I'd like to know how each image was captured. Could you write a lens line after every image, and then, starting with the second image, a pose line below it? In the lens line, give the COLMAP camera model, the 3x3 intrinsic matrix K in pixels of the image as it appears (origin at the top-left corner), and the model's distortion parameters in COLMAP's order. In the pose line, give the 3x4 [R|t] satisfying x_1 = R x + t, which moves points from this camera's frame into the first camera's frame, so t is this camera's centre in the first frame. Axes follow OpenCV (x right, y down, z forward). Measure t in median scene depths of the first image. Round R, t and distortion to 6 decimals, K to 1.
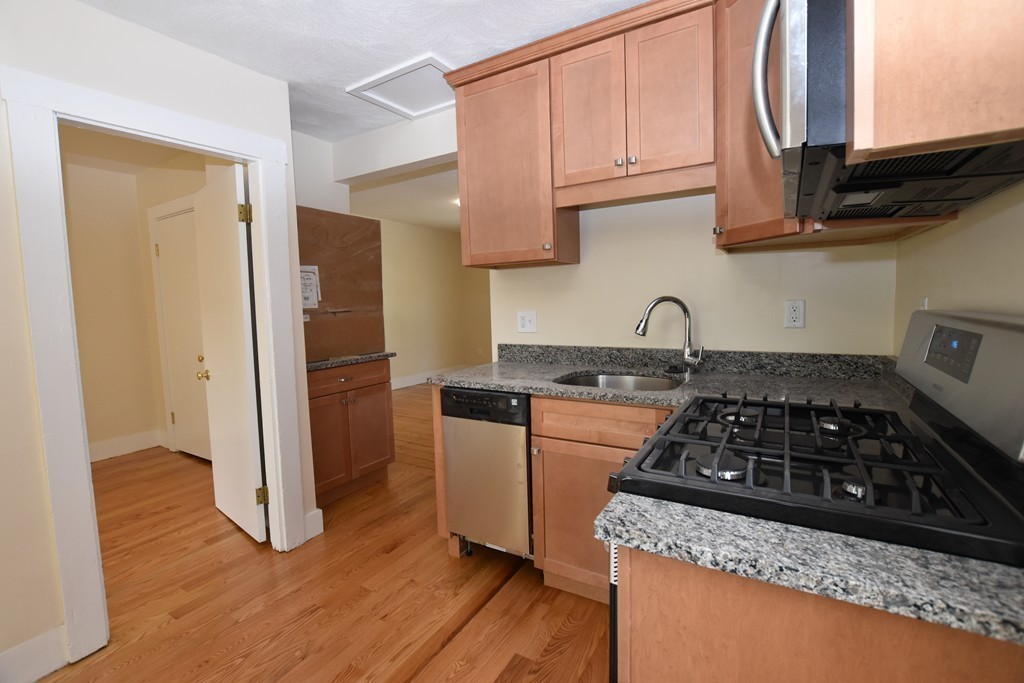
lens RADIAL K [[451.5, 0, 515.6], [0, 451.5, 335.8], [0, 0, 1]] dist [-0.015827, 0.000661]
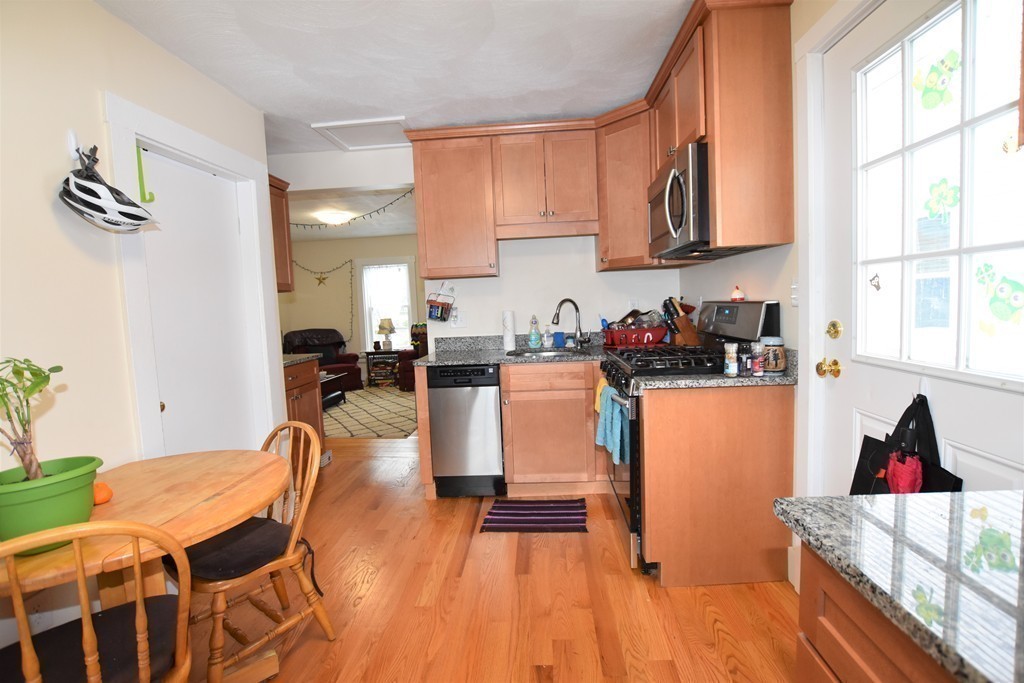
lens RADIAL K [[451.5, 0, 515.6], [0, 451.5, 335.8], [0, 0, 1]] dist [-0.015827, 0.000661]
pose [[0.891966, -0.043716, 0.449985, -0.527959], [0.054122, 0.998481, -0.010279, 0.048417], [-0.448852, 0.033523, 0.892977, -0.318169]]
